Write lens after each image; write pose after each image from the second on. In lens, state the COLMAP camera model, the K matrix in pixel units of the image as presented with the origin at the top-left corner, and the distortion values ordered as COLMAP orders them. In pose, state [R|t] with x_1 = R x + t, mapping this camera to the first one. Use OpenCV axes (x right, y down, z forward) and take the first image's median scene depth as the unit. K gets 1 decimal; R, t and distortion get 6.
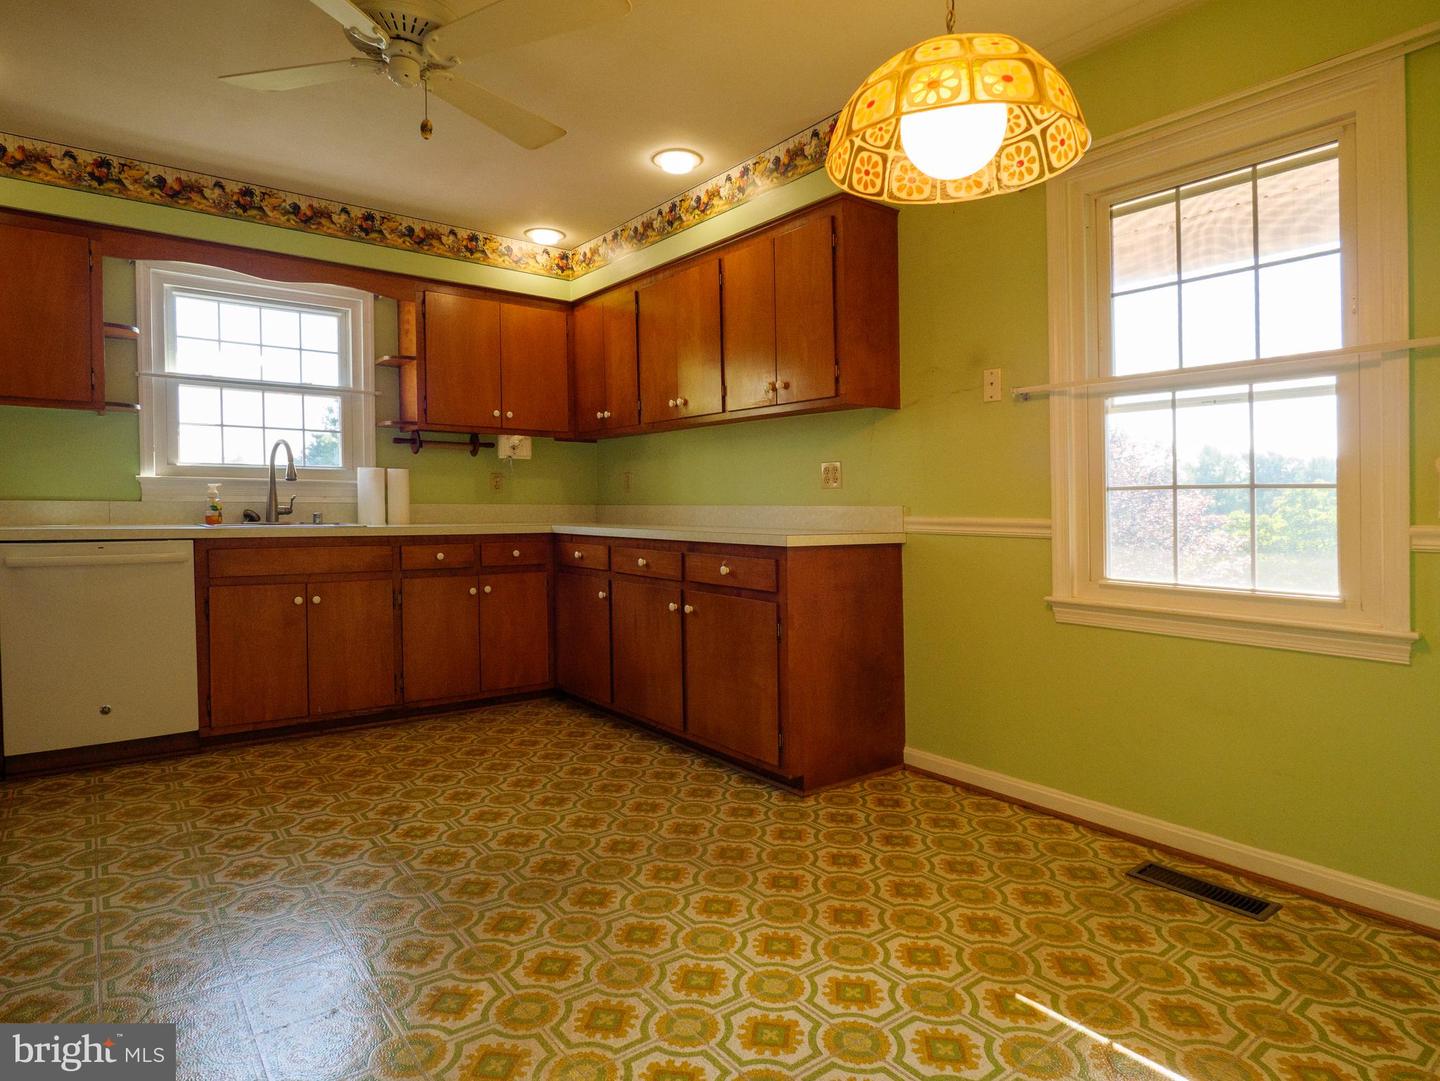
lens RADIAL K [[825.0, 0, 705.3], [0, 825.0, 518.6], [0, 0, 1]] dist [-0.007469, 0.001136]
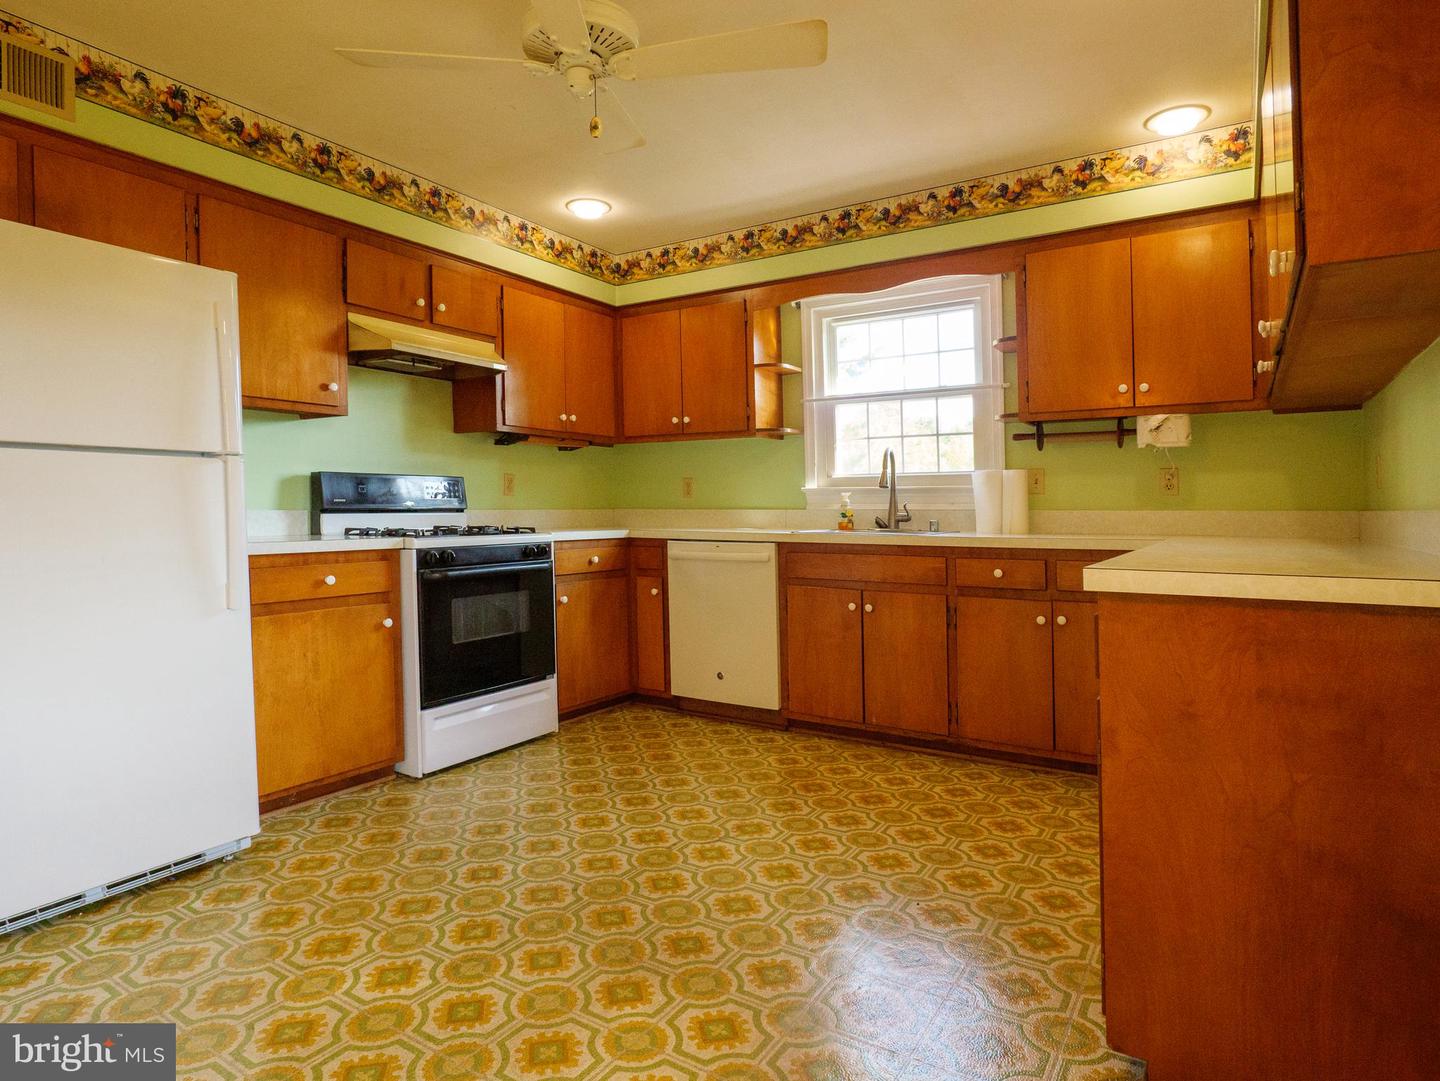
lens RADIAL K [[828.8, 0, 720.0], [0, 828.8, 540.5], [0, 0, 1]] dist [-0.013104, 0.000163]
pose [[0.349482, 0.028599, -0.936507, 0.374429], [-0.012788, 0.999587, 0.025754, -0.005561], [0.936856, 0.002976, 0.349703, 0.461241]]
